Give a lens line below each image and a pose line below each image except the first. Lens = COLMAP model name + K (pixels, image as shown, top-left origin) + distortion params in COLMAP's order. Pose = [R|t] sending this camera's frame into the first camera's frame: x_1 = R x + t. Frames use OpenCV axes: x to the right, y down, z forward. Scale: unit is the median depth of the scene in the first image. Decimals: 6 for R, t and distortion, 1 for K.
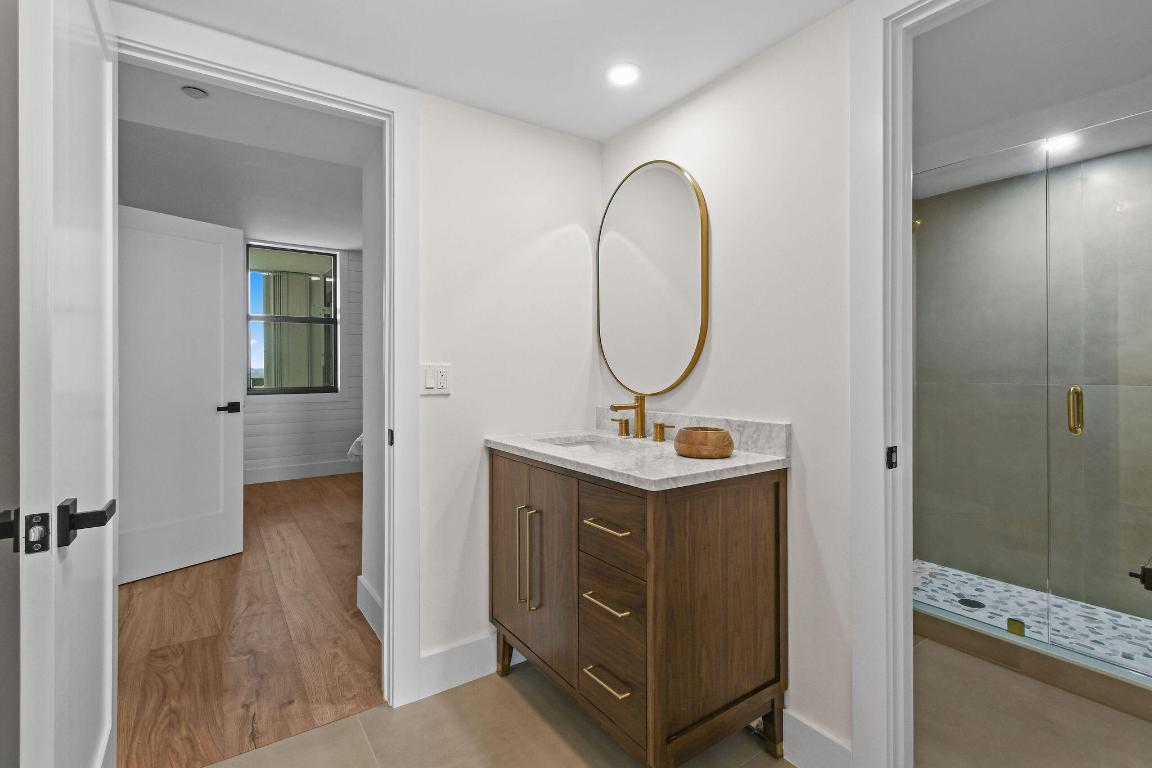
lens RADIAL K [[512.8, 0, 591.8], [0, 512.8, 368.2], [0, 0, 1]] dist [0.010215, -0.005918]
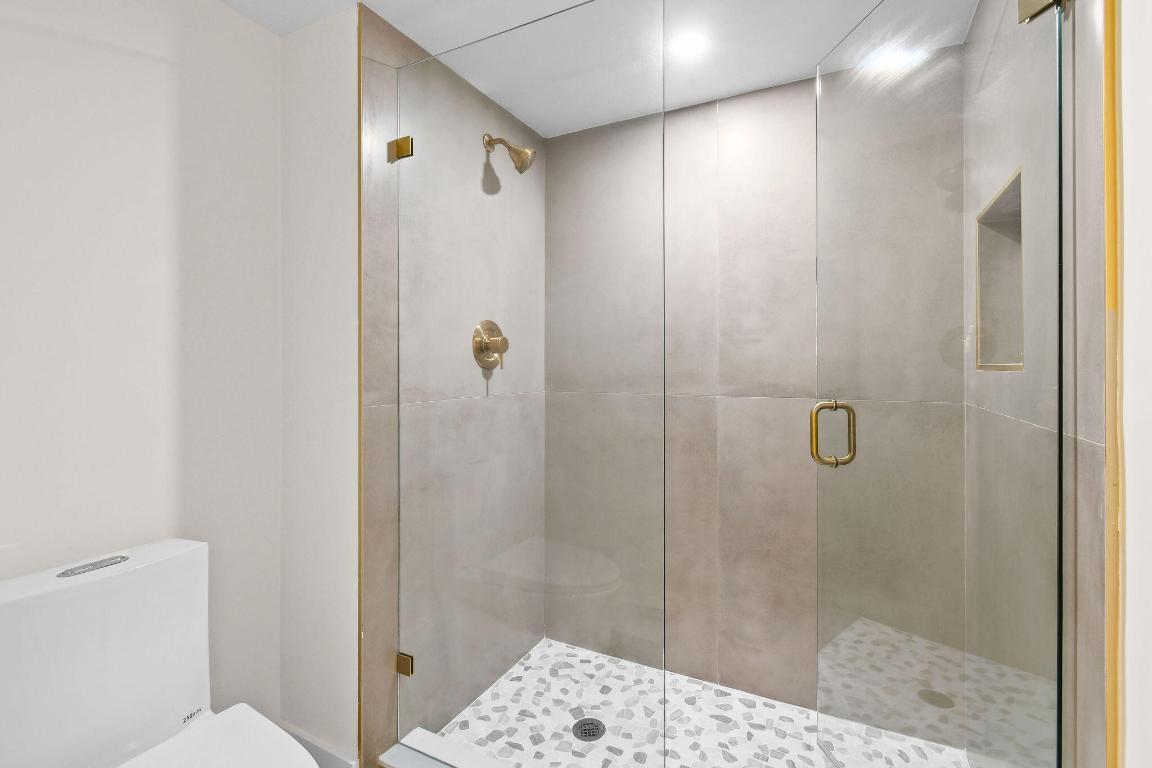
lens RADIAL K [[512.8, 0, 575.8], [0, 512.8, 378.2], [0, 0, 1]] dist [0.010215, -0.005918]
pose [[0.885916, 0.001336, 0.463844, 0.394761], [-0.001938, 0.999998, 0.000821, 0.007276], [-0.463842, -0.001627, 0.885917, 0.403188]]
